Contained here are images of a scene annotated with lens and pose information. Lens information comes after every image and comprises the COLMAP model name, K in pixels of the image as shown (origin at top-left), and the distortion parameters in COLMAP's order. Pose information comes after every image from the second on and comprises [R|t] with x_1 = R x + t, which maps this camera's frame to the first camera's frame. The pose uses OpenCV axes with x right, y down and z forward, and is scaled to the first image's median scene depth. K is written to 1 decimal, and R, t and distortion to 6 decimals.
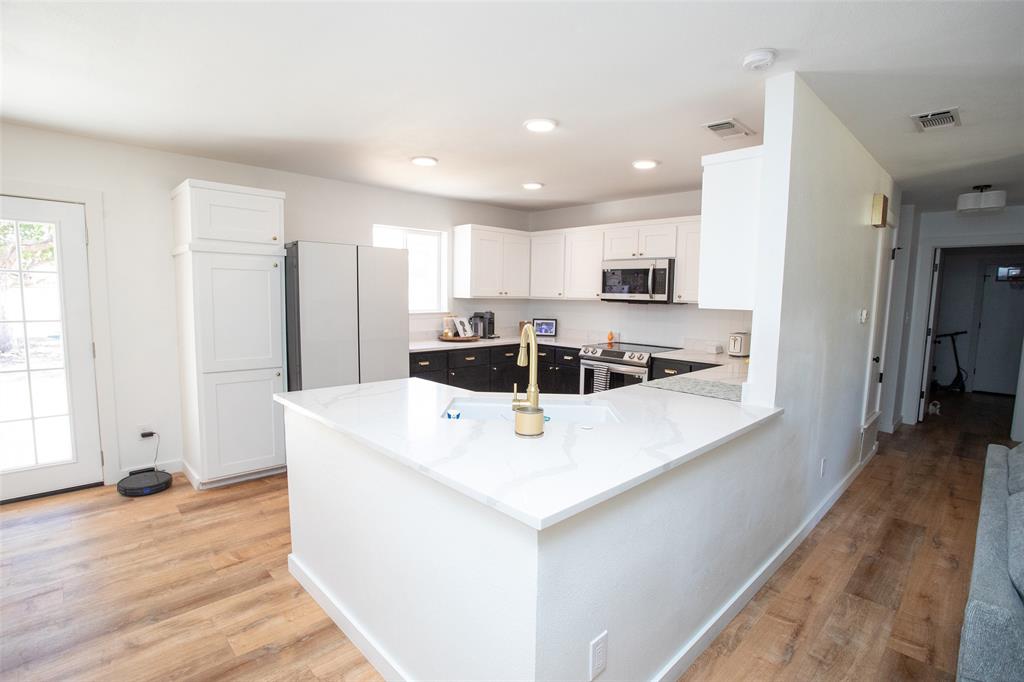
lens RADIAL K [[488.0, 0, 512.0], [0, 488.0, 341.0], [0, 0, 1]] dist [-0.076792, 0.028774]
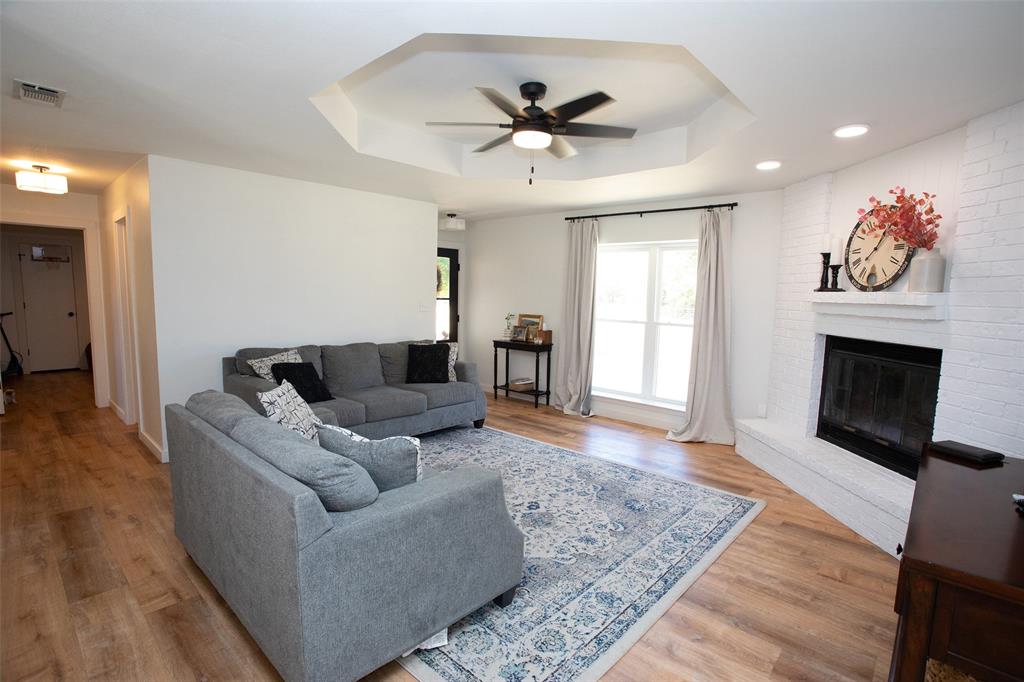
lens RADIAL K [[488.0, 0, 512.0], [0, 488.0, 341.0], [0, 0, 1]] dist [-0.076792, 0.028774]
pose [[-0.038185, -0.120616, 0.991965, -0.115083], [0.076582, 0.989416, 0.123254, -0.013393], [-0.996332, 0.080673, -0.028543, 0.086040]]
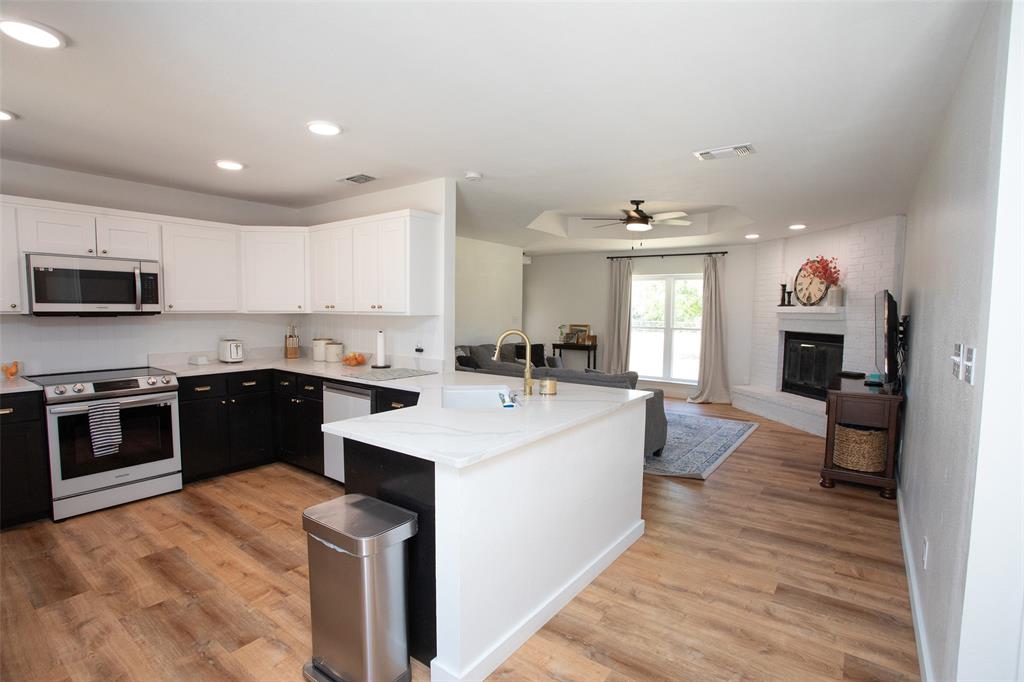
lens RADIAL K [[488.0, 0, 512.0], [0, 488.0, 341.0], [0, 0, 1]] dist [-0.076792, 0.028774]
pose [[-0.142730, -0.086110, 0.986009, -0.755862], [0.085566, 0.991405, 0.098967, -0.077267], [-0.986056, 0.098495, -0.134135, 0.641930]]
